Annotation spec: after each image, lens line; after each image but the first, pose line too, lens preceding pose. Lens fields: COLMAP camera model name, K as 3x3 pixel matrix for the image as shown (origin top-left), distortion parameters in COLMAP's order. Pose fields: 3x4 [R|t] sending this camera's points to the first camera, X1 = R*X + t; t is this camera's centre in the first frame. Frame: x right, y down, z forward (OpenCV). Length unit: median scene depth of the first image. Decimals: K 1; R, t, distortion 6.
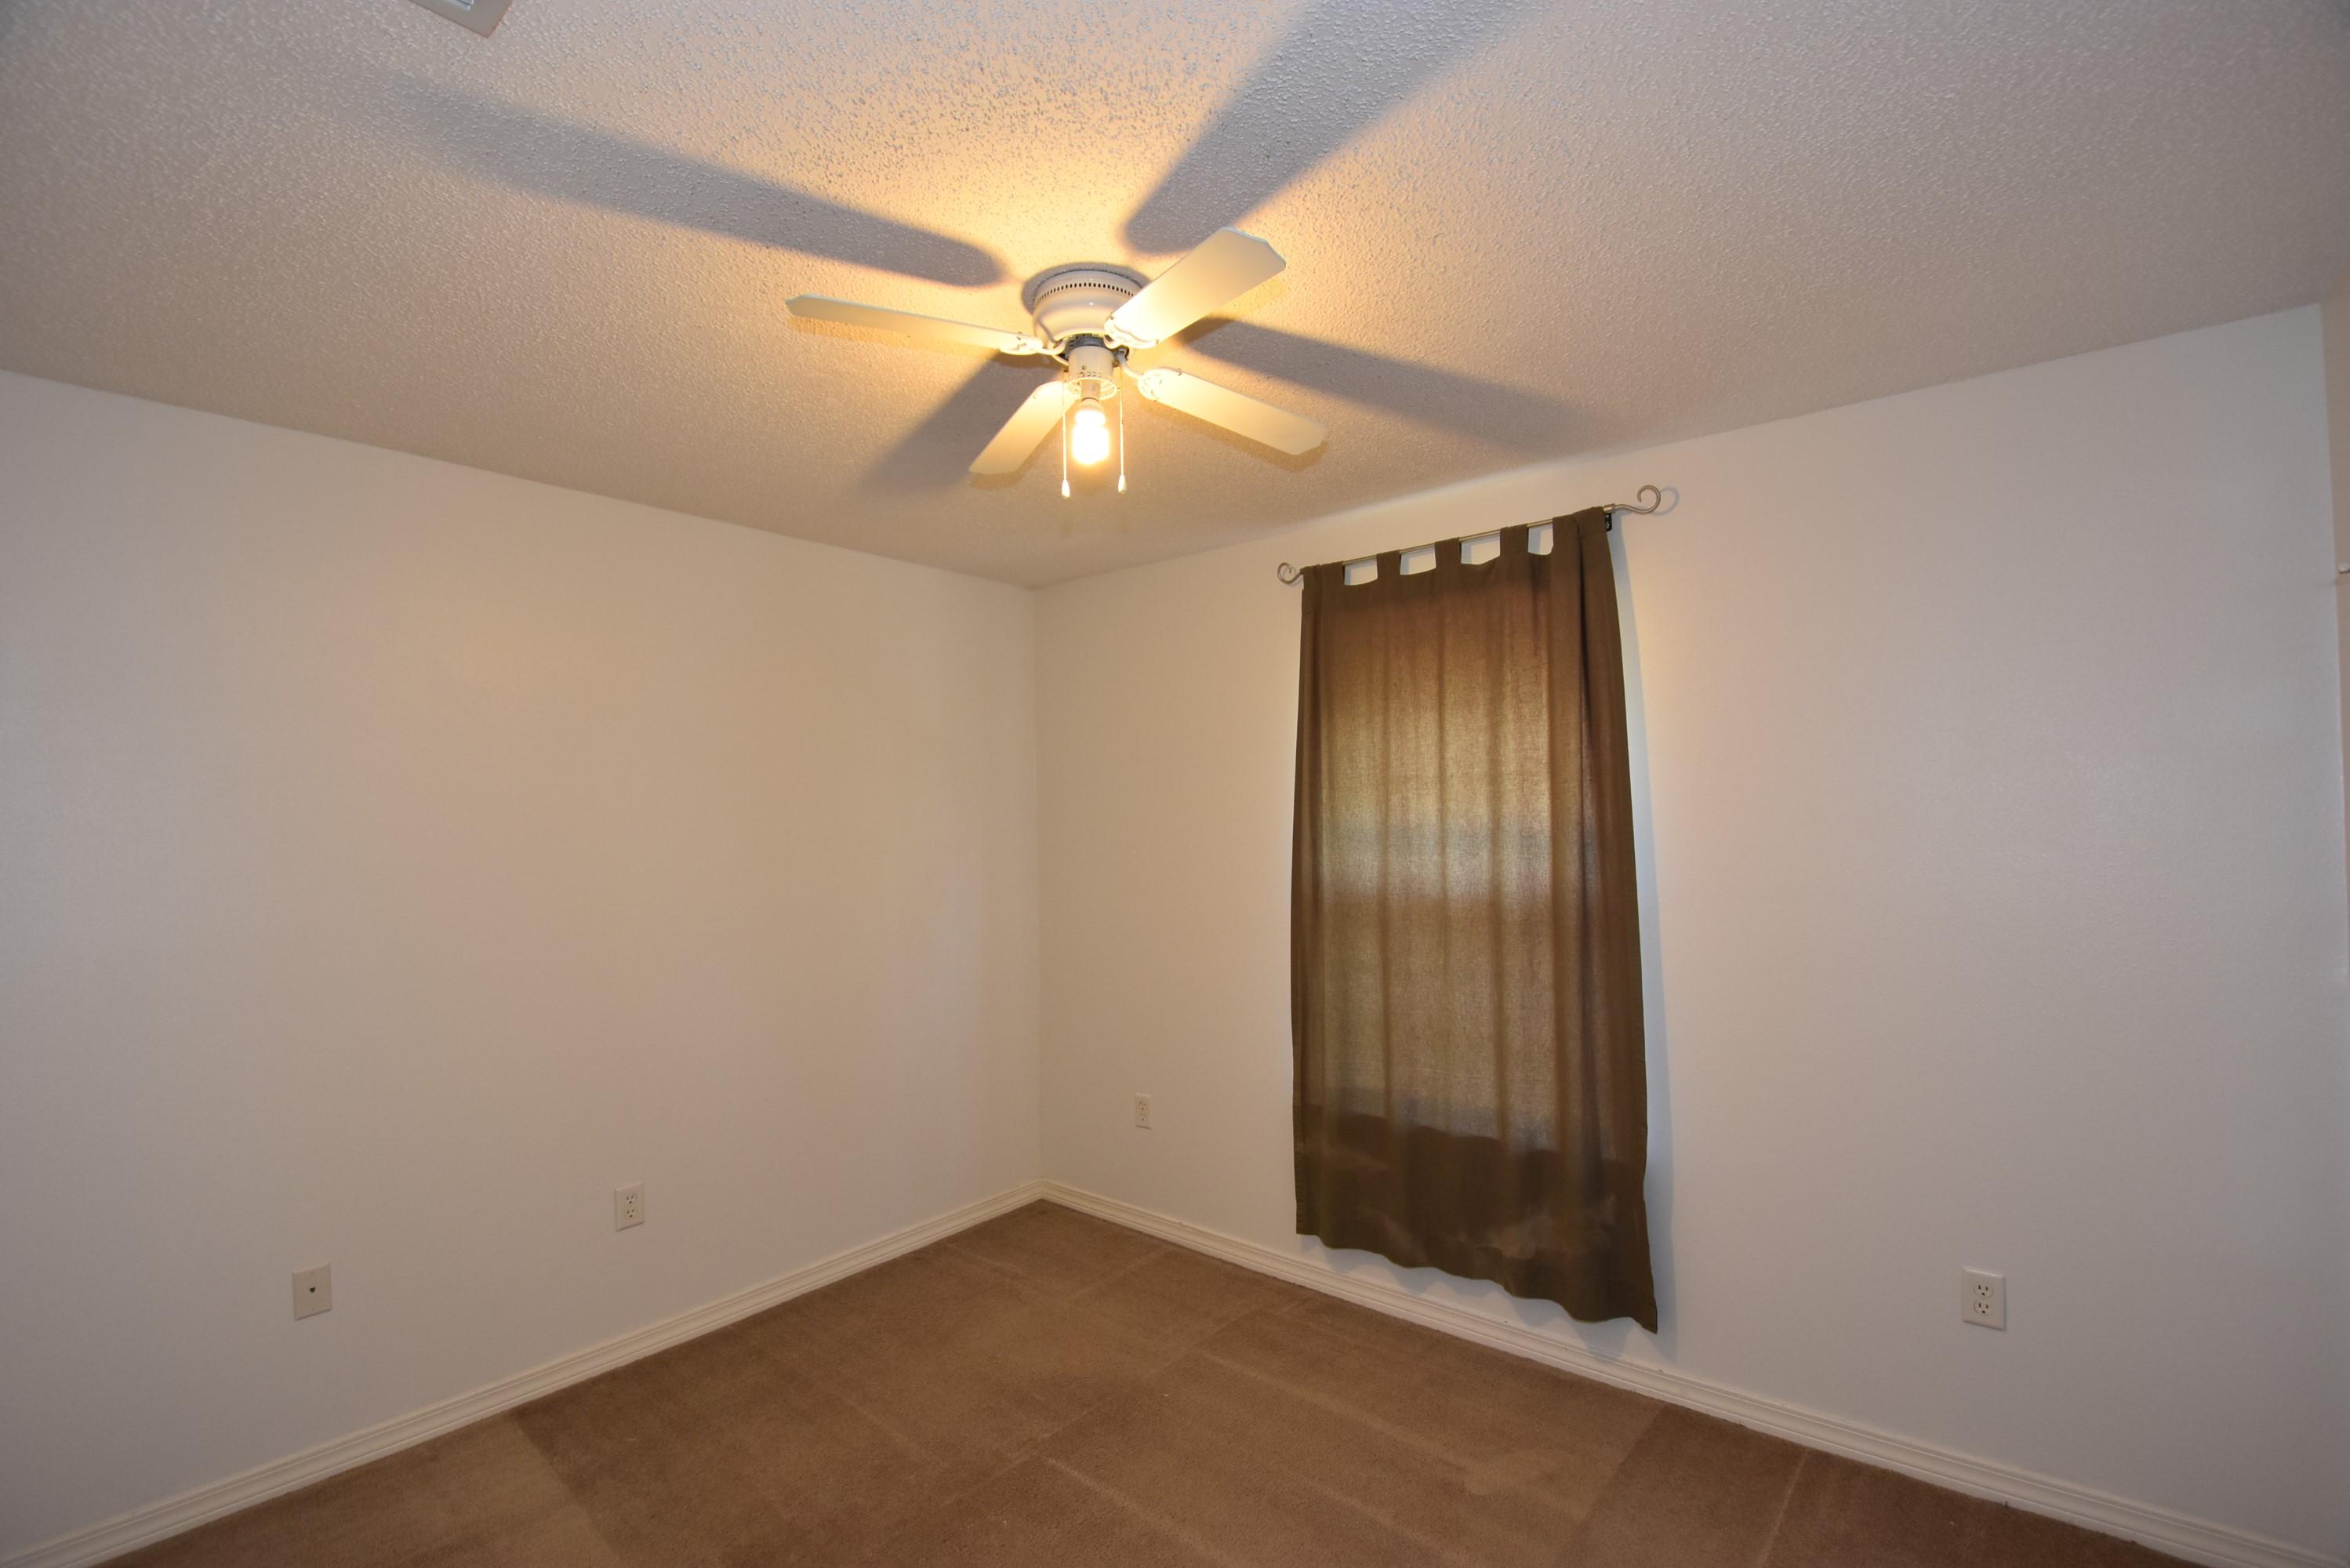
lens RADIAL K [[1047.6, 0, 1183.8], [0, 1047.6, 809.0], [0, 0, 1]] dist [-0.000016, -0.010049]
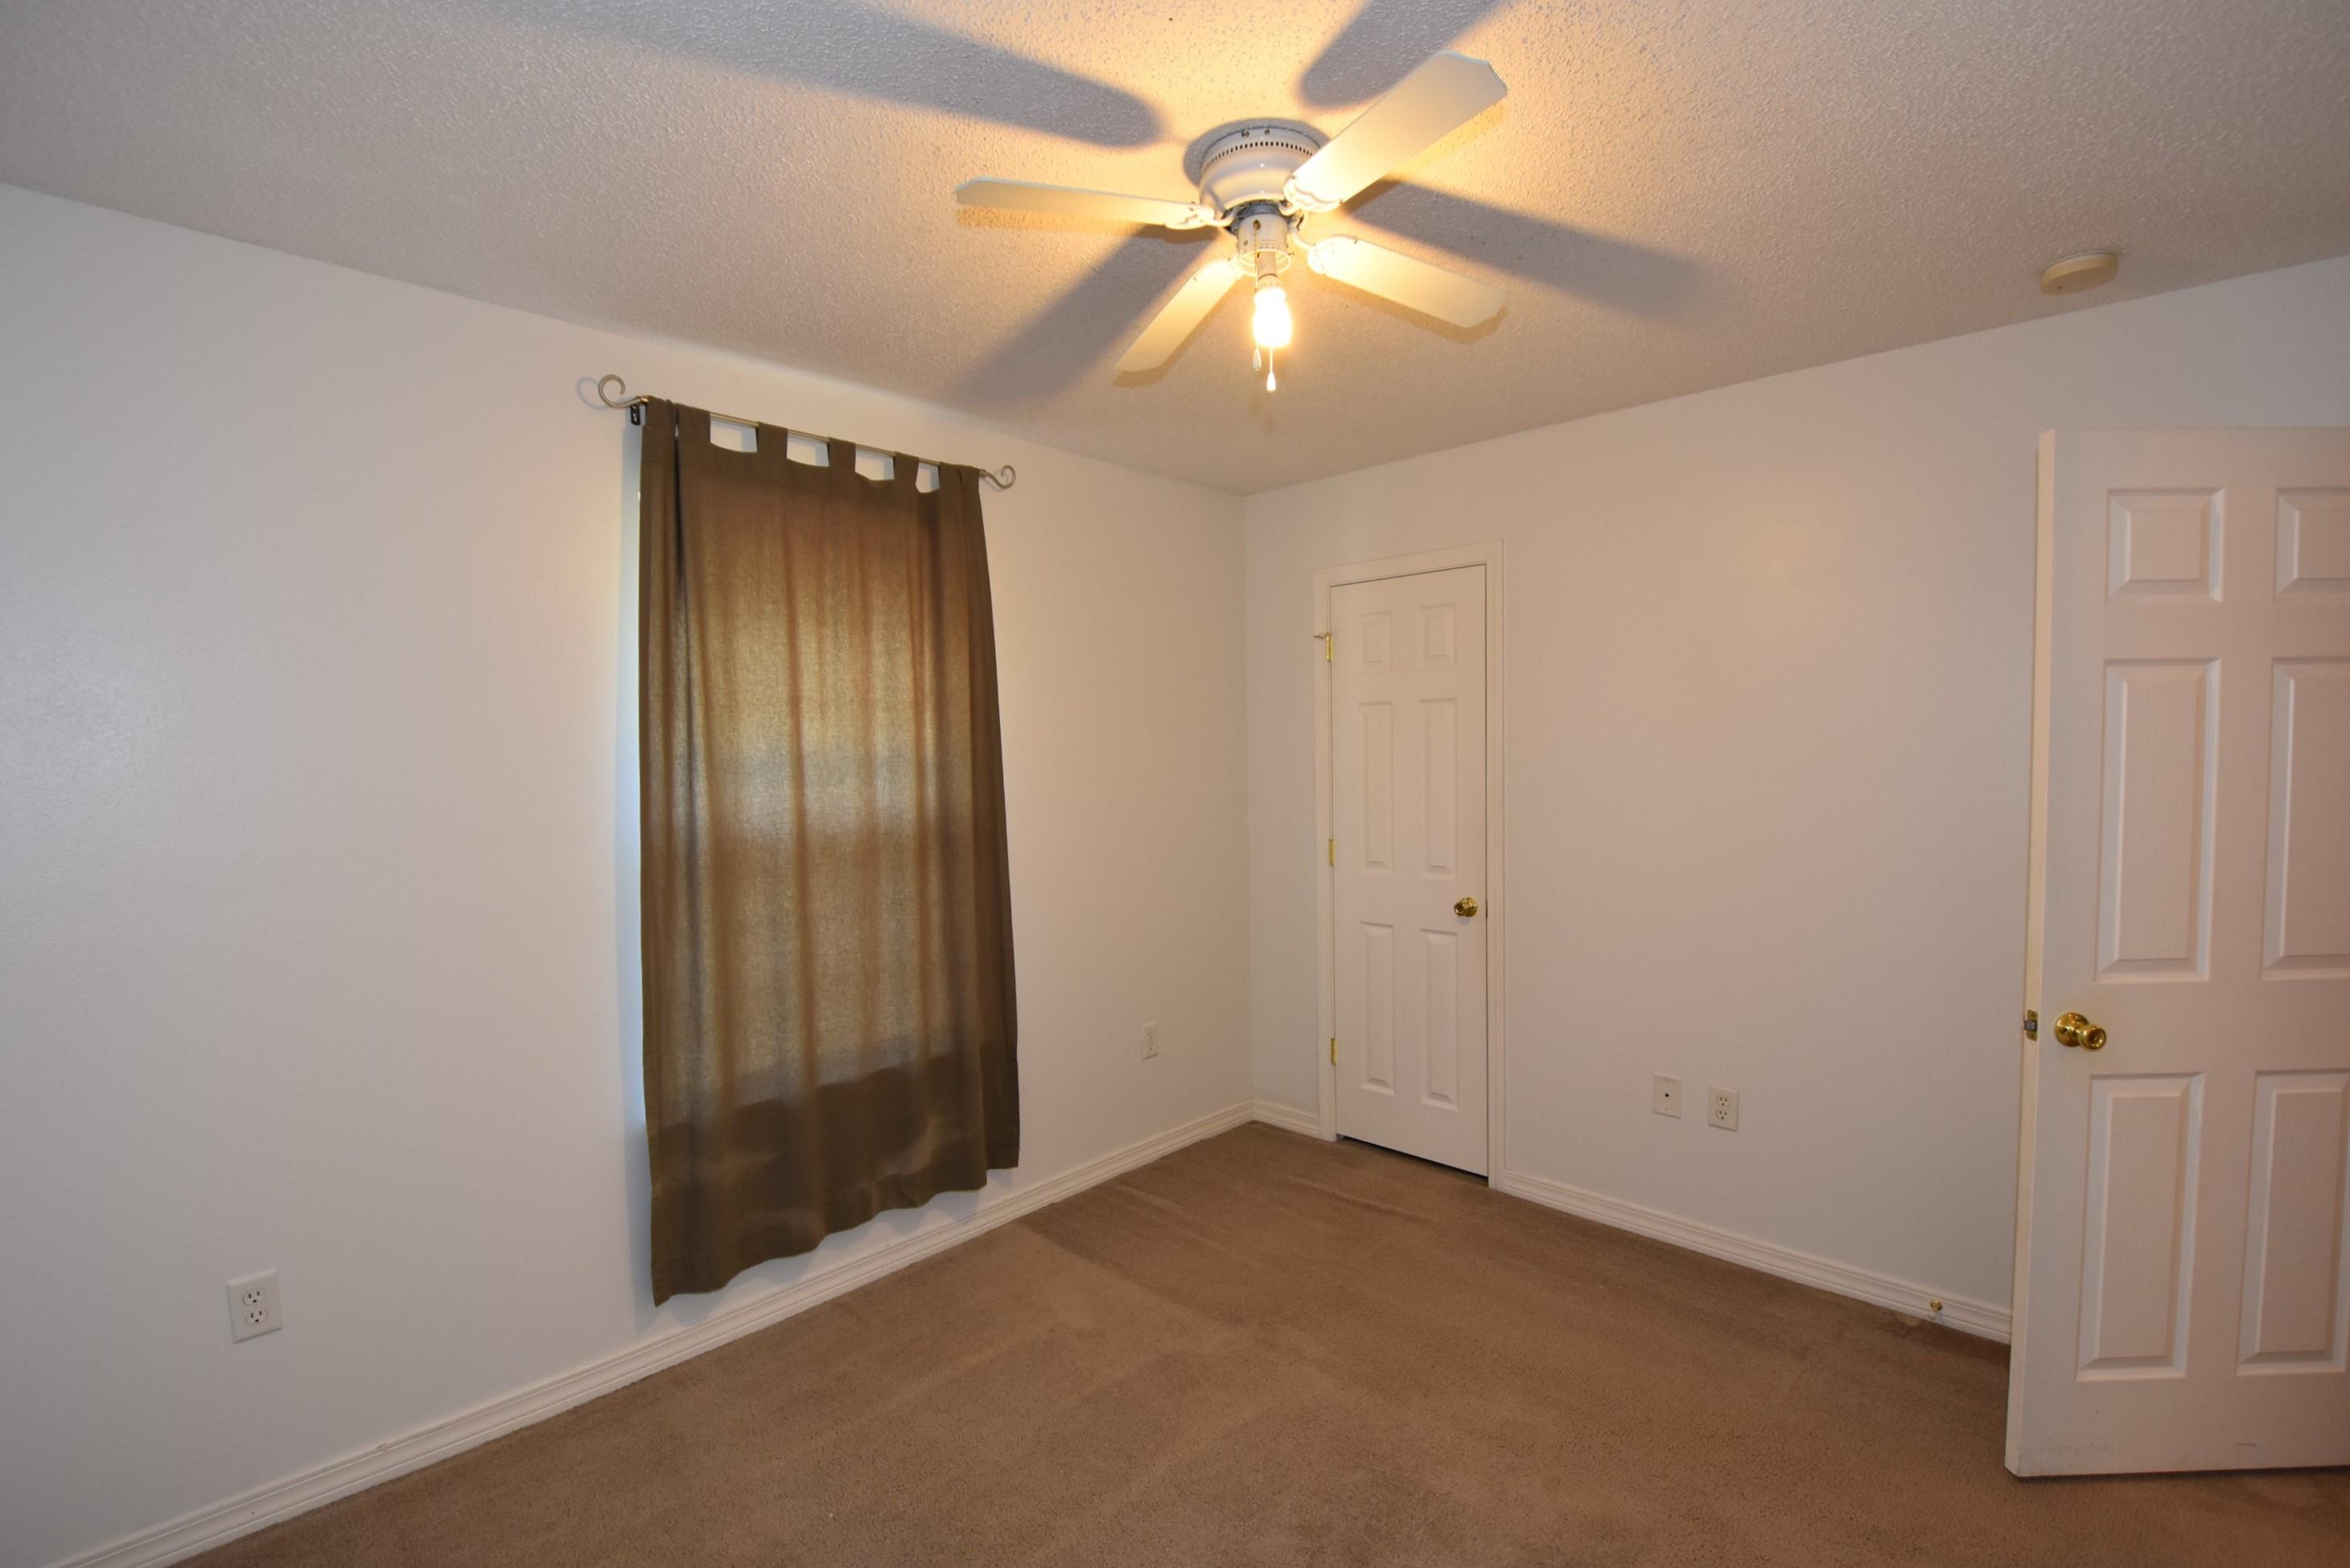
lens RADIAL K [[1064.3, 0, 1172.3], [0, 1064.3, 808.5], [0, 0, 1]] dist [0.019936, -0.023892]
pose [[0.045858, -0.046284, 0.997875, -0.666086], [-0.009127, 0.998865, 0.046749, 0.016382], [-0.998906, -0.011251, 0.045384, 0.657745]]
